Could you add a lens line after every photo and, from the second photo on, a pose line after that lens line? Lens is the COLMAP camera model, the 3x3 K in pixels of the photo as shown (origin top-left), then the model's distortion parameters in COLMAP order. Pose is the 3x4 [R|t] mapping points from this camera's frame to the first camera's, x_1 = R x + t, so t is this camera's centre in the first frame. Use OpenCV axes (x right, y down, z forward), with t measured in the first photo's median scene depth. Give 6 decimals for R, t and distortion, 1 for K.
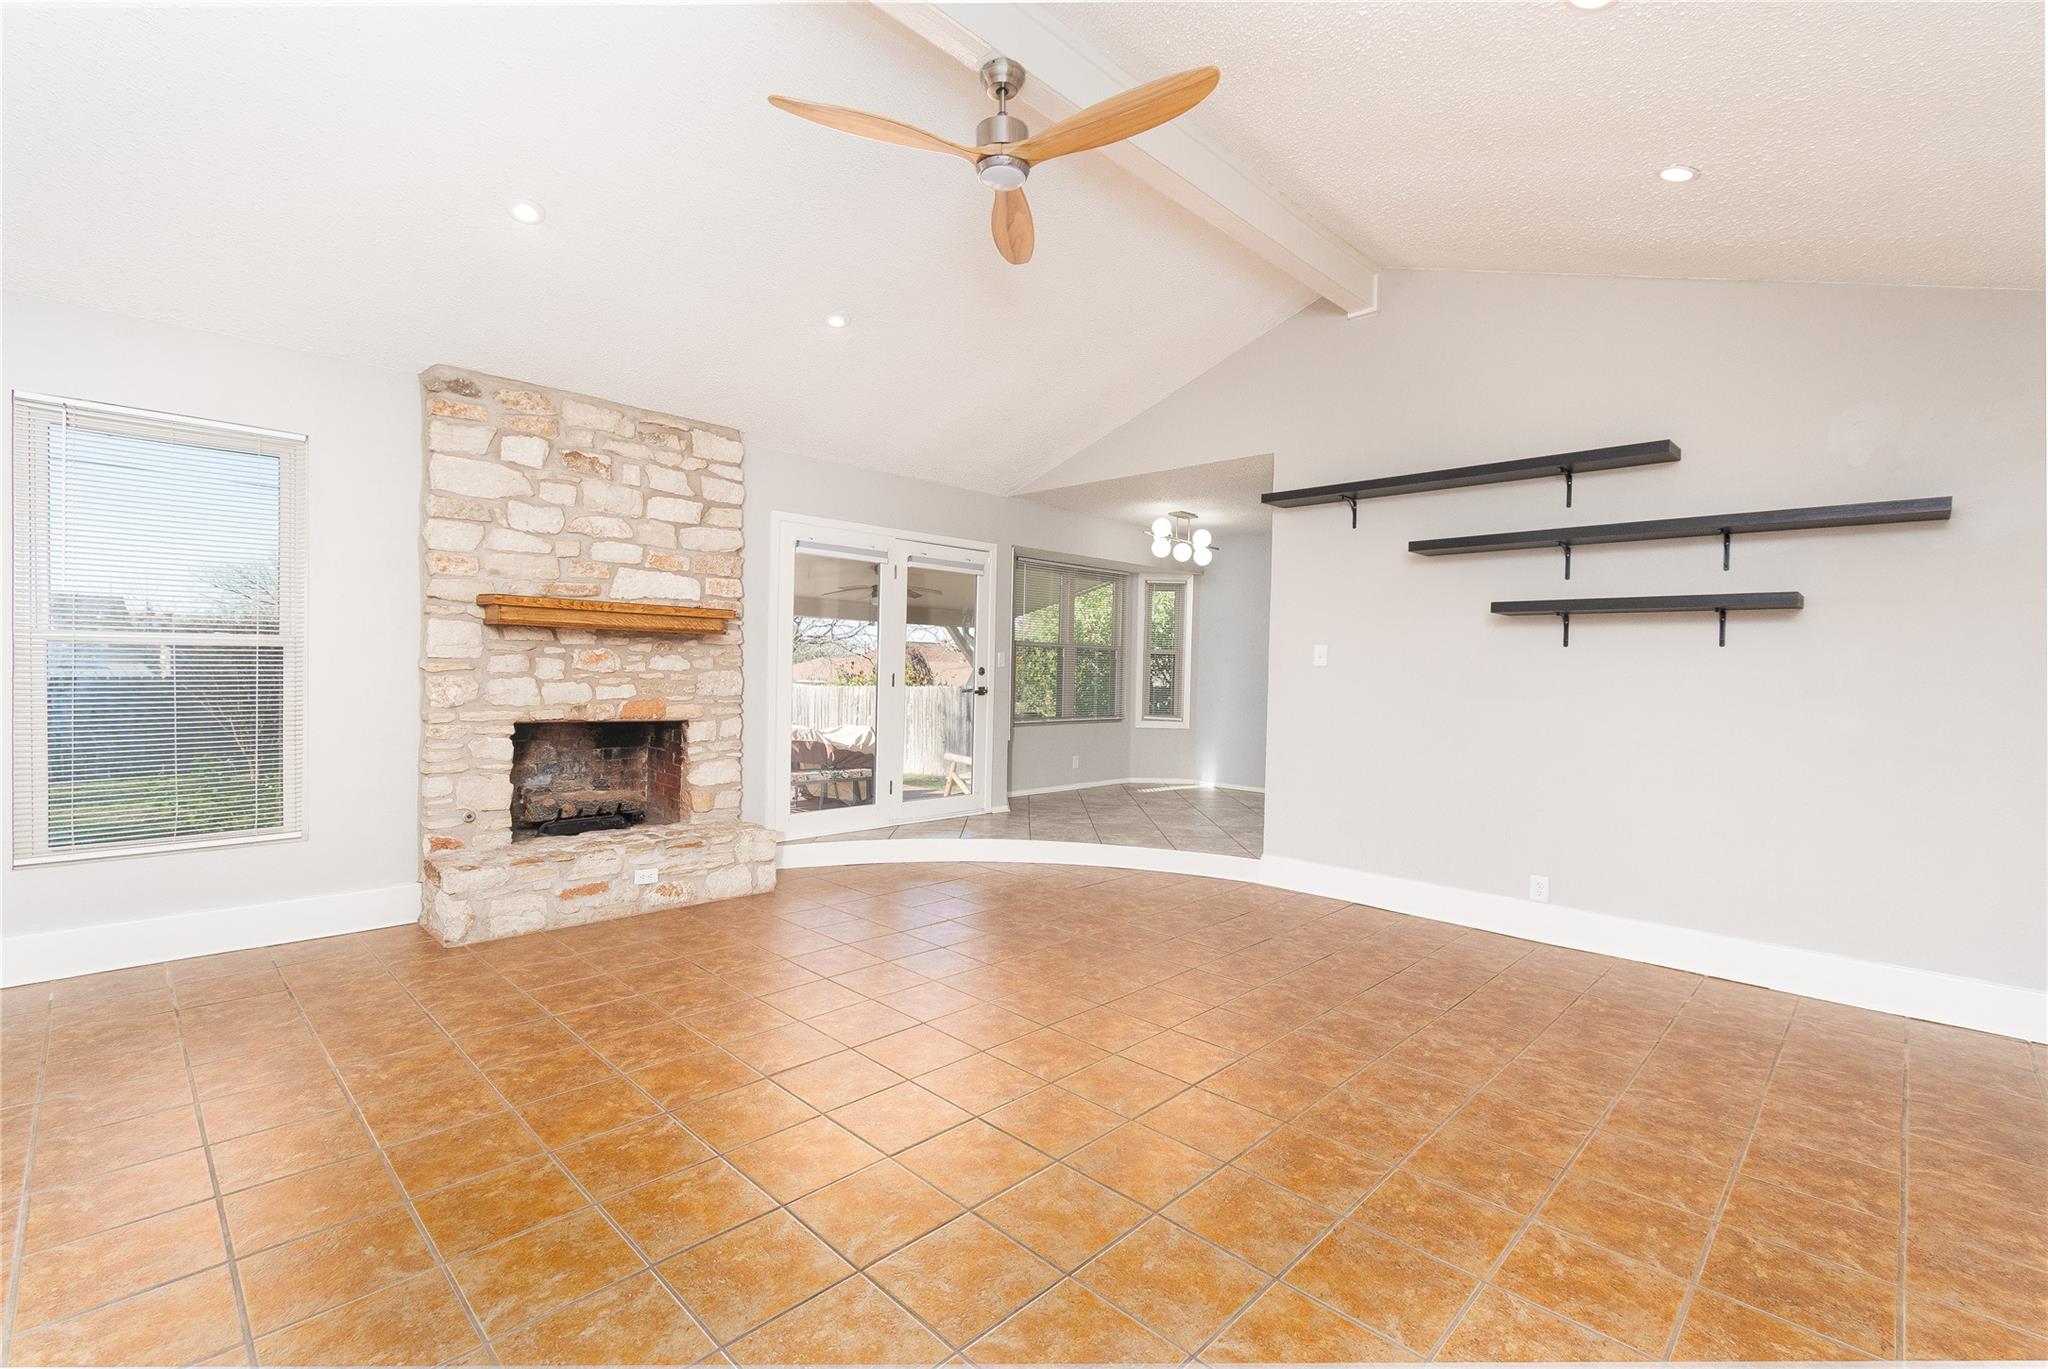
lens RADIAL K [[899.1, 0, 1020.4], [0, 899.1, 678.6], [0, 0, 1]] dist [0.002892, -0.007157]
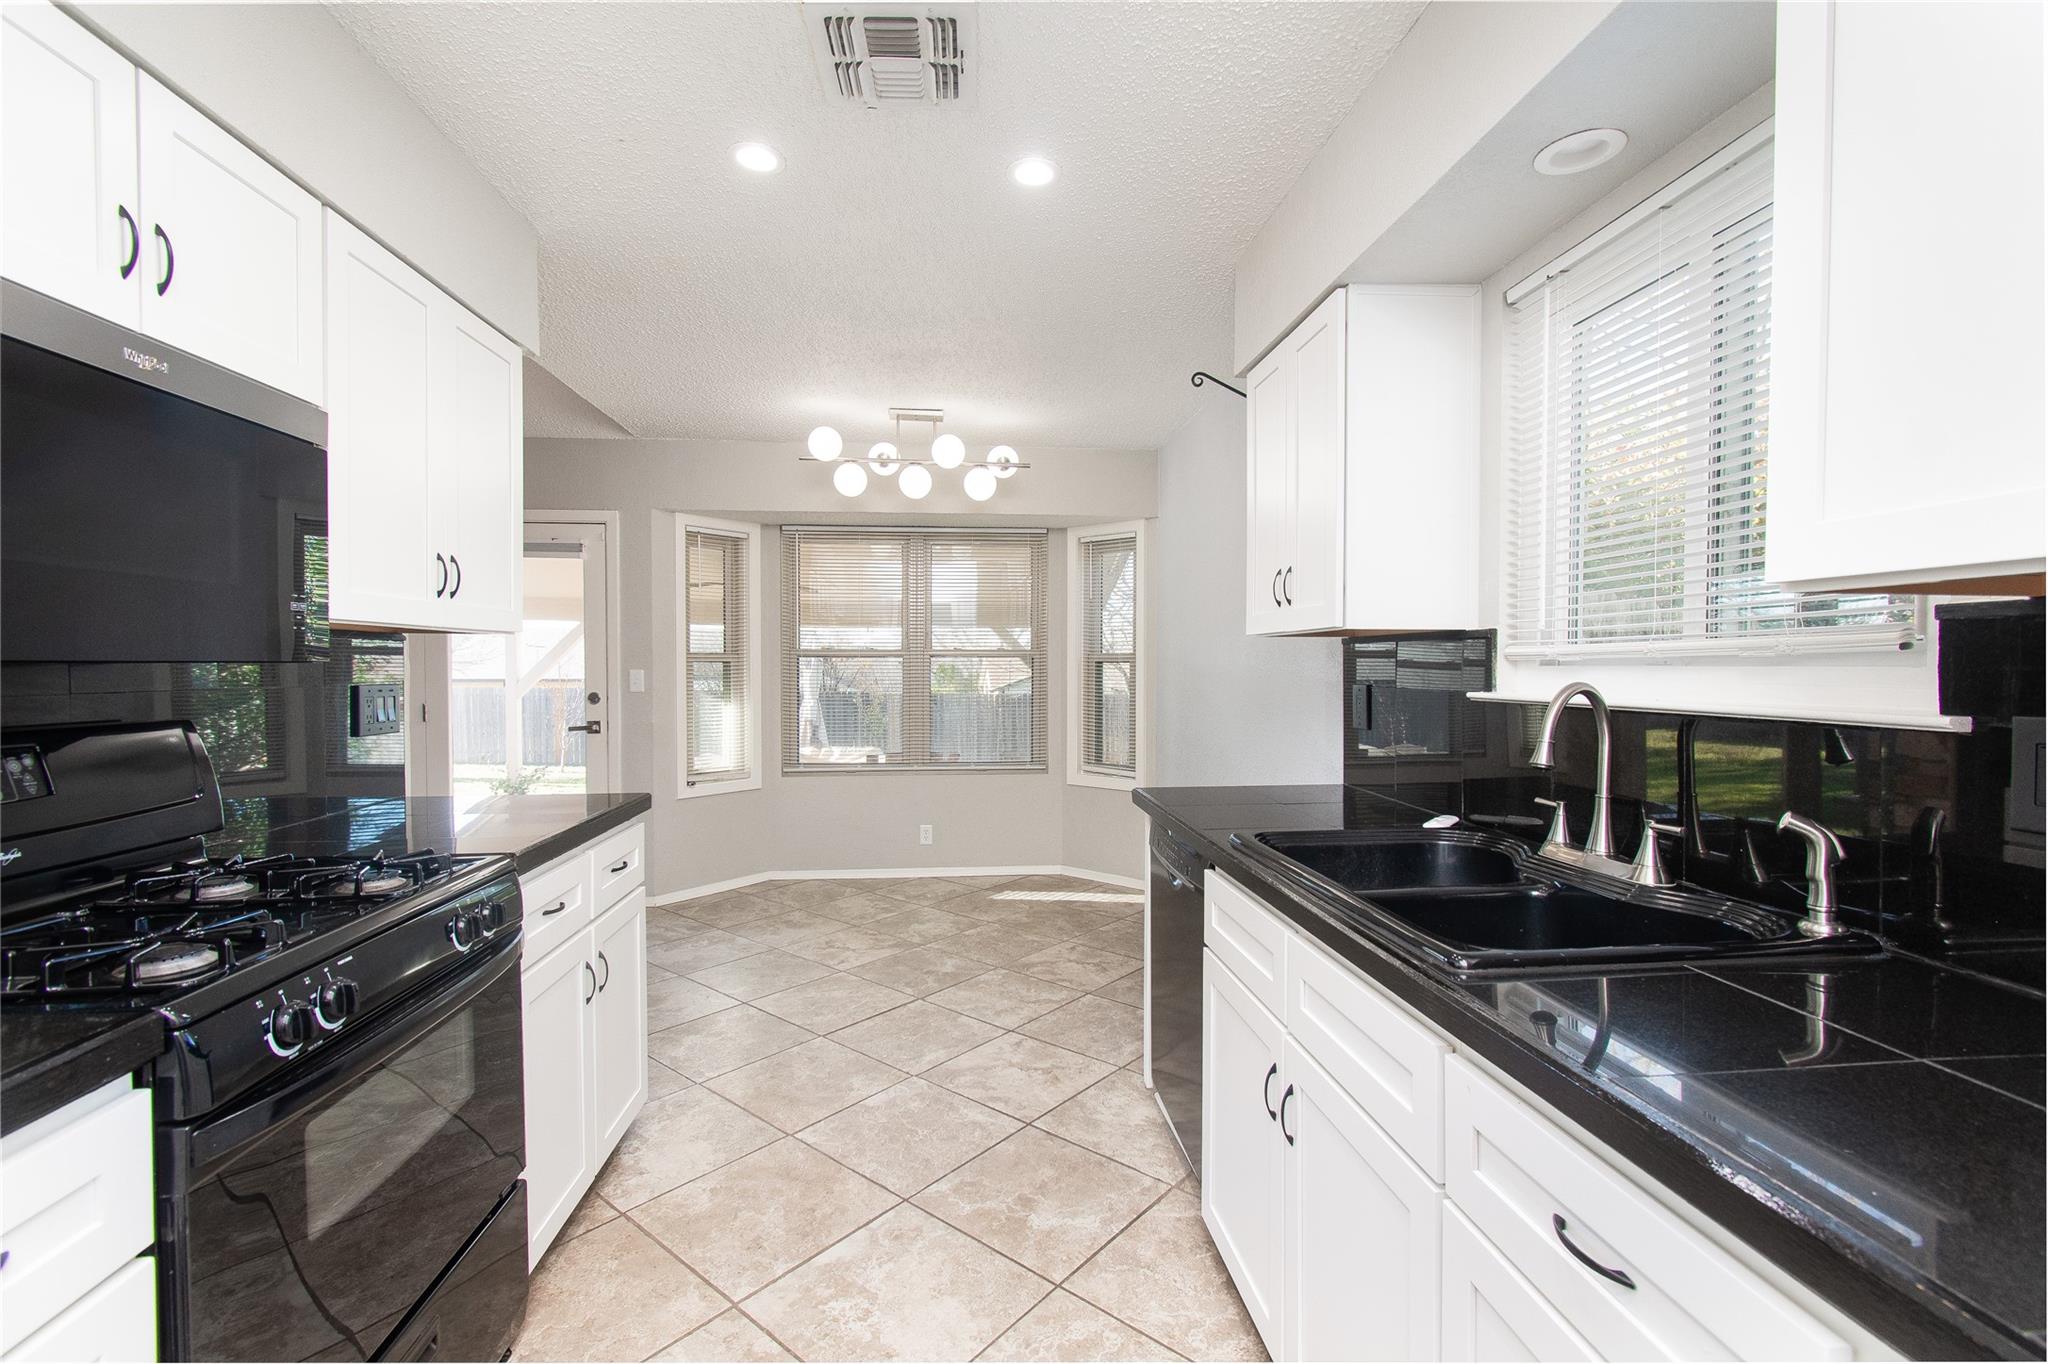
lens RADIAL K [[899.1, 0, 1020.4], [0, 899.1, 676.1], [0, 0, 1]] dist [0.002892, -0.007157]
pose [[0.771616, -0.011049, -0.635993, 0.997535], [0.003749, 0.999911, -0.012823, -0.023247], [0.636078, 0.007510, 0.771589, 1.063299]]
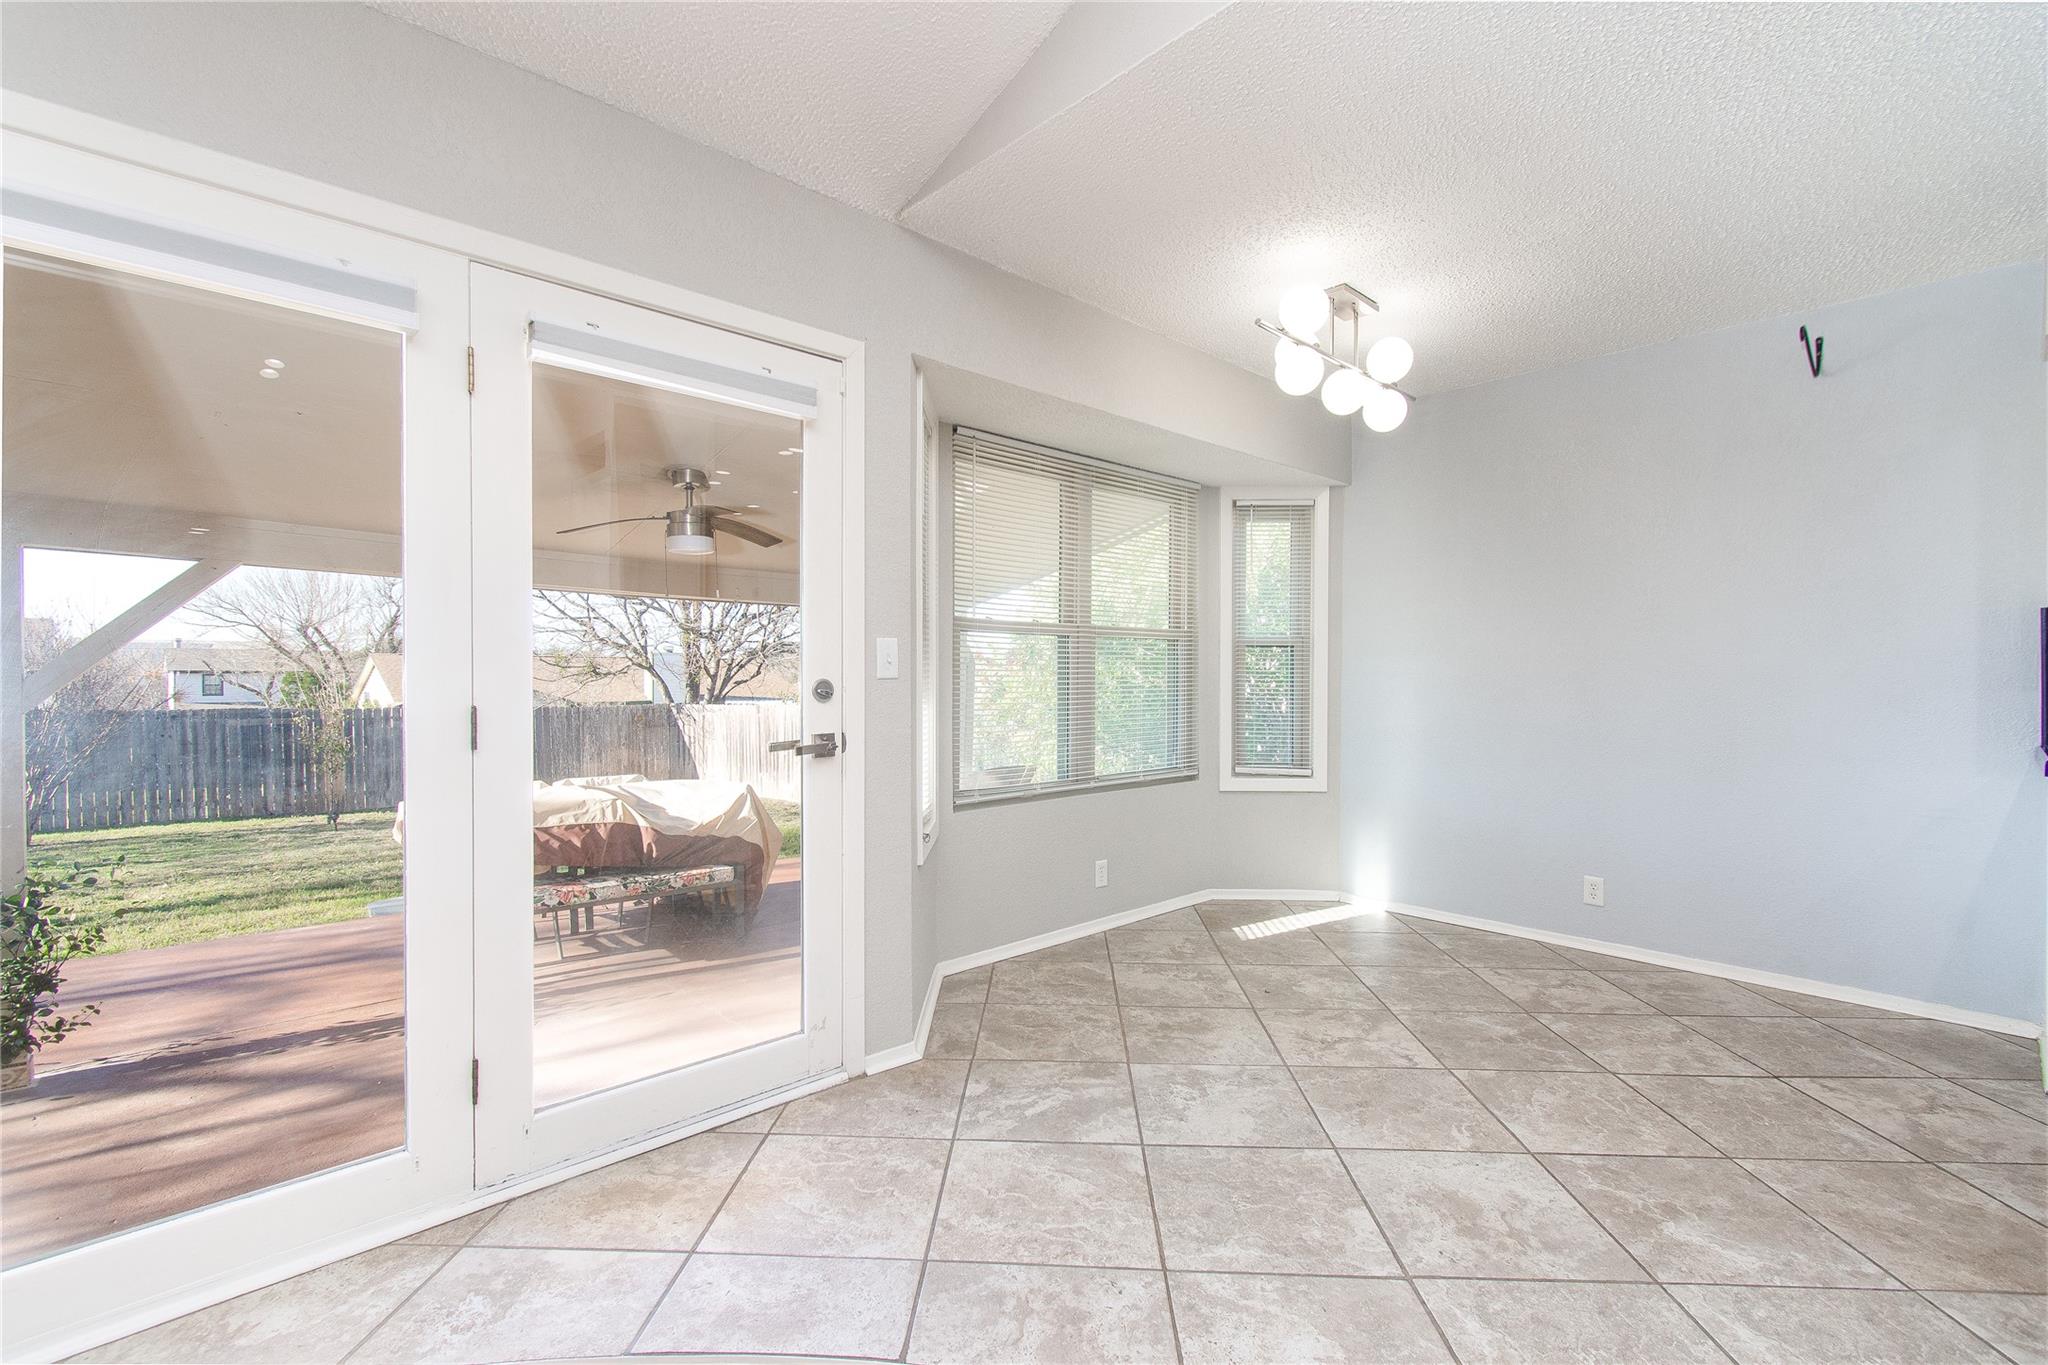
lens RADIAL K [[899.1, 0, 1020.4], [0, 899.1, 676.6], [0, 0, 1]] dist [0.002892, -0.007157]
pose [[0.998902, -0.019720, -0.042498, 0.079161], [0.019134, 0.999717, -0.014157, -0.011233], [0.042765, 0.013328, 0.998996, 1.008119]]
